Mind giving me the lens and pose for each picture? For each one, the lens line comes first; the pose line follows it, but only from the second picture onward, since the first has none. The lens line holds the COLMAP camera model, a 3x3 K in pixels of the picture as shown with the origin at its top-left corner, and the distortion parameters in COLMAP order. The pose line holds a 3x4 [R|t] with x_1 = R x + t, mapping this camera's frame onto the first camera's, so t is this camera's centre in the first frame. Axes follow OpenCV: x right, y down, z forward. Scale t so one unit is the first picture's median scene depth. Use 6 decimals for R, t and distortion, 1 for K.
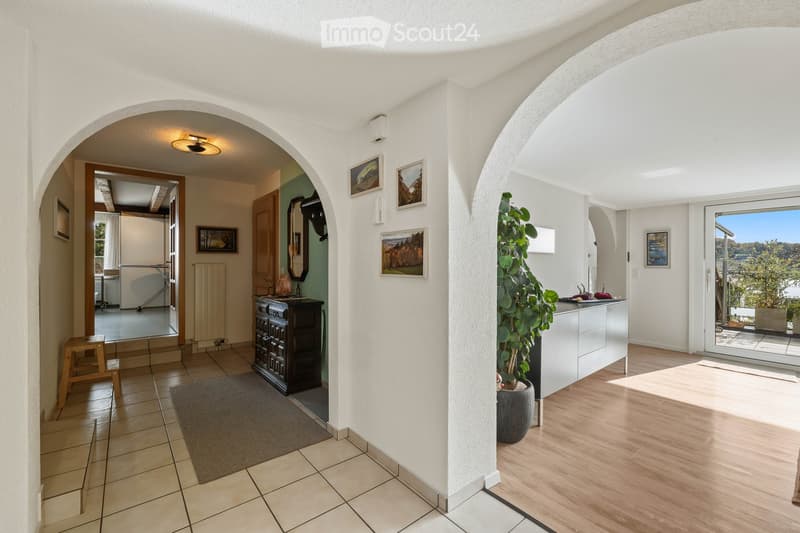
lens RADIAL K [[338.3, 0, 404.5], [0, 338.3, 266.2], [0, 0, 1]] dist [-0.001056, -0.000045]
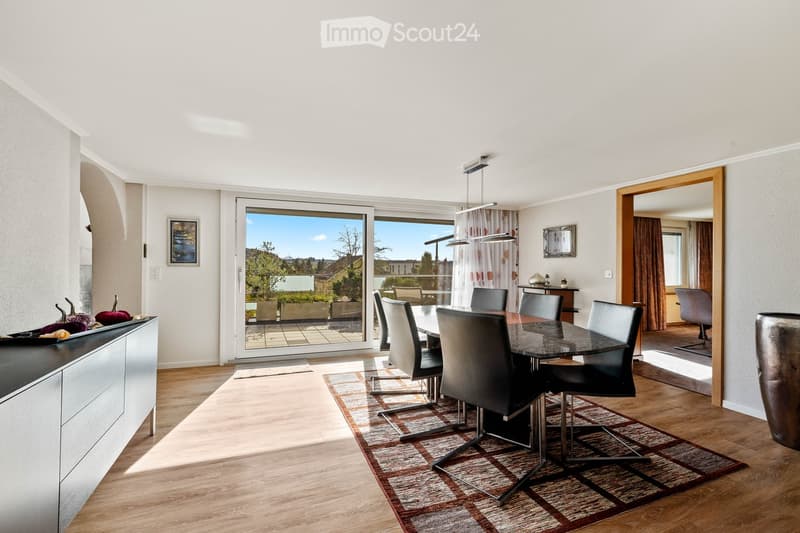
lens RADIAL K [[338.3, 0, 404.5], [0, 338.3, 266.2], [0, 0, 1]] dist [-0.001056, -0.000045]
pose [[0.287699, -0.001350, 0.957720, 0.141397], [-0.002465, 0.999995, 0.002151, 0.002232], [-0.957718, -0.002979, 0.287694, 0.280985]]
